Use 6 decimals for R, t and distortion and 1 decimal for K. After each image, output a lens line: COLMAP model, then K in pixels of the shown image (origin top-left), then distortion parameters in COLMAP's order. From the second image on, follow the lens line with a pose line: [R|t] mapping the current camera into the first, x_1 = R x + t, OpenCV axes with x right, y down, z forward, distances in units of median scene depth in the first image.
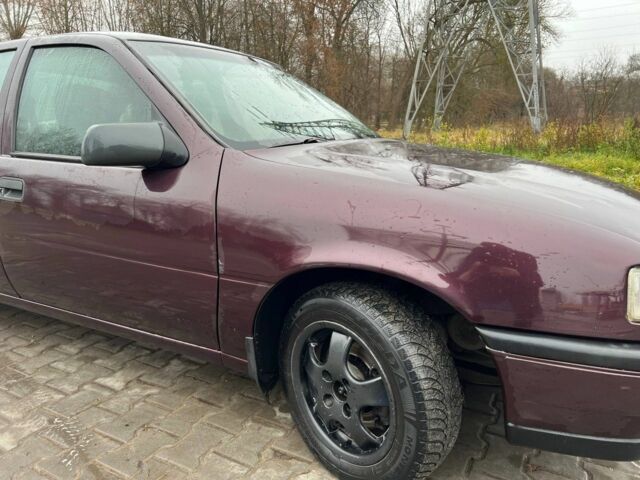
lens RADIAL K [[467.3, 0, 319.2], [0, 467.3, 240.0], [0, 0, 1]] dist [0.010891, -0.014365]
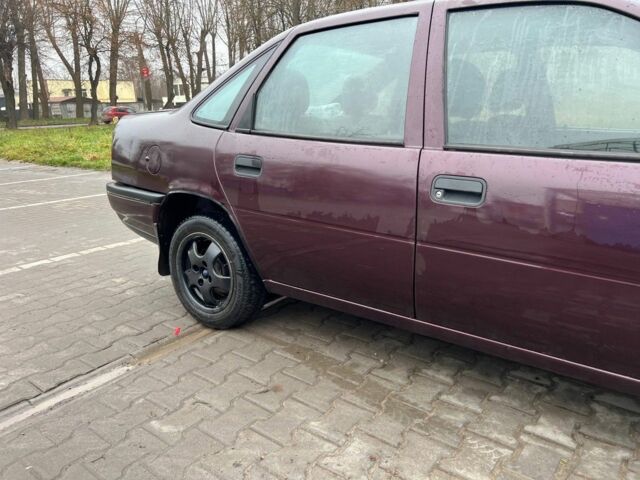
lens RADIAL K [[467.3, 0, 321.5], [0, 467.3, 240.0], [0, 0, 1]] dist [0.010891, -0.014365]
pose [[0.986902, 0.030054, -0.158495, -0.733323], [-0.022887, 0.998639, 0.046855, -0.056256], [0.159688, -0.042614, 0.986247, 0.170149]]
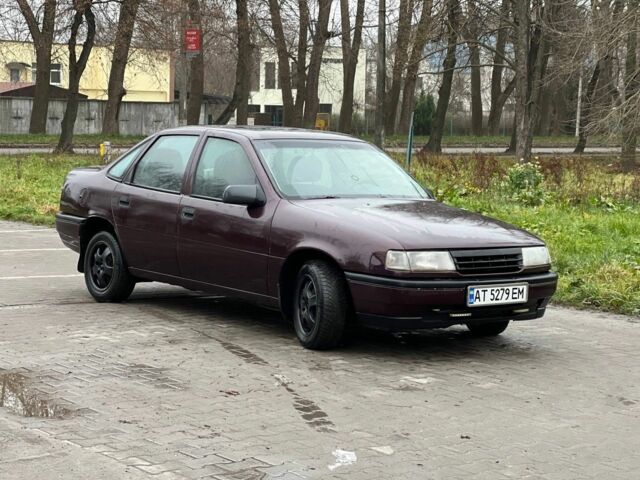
lens RADIAL K [[1366.0, 0, 320.3], [0, 1366.0, 238.6], [0, 0, 1]] dist [0.098577, 0.000000]
pose [[0.912219, 0.066561, -0.404261, 1.997387], [-0.127655, 0.983773, -0.126077, 0.598659], [0.389309, 0.166616, 0.905913, -3.650980]]
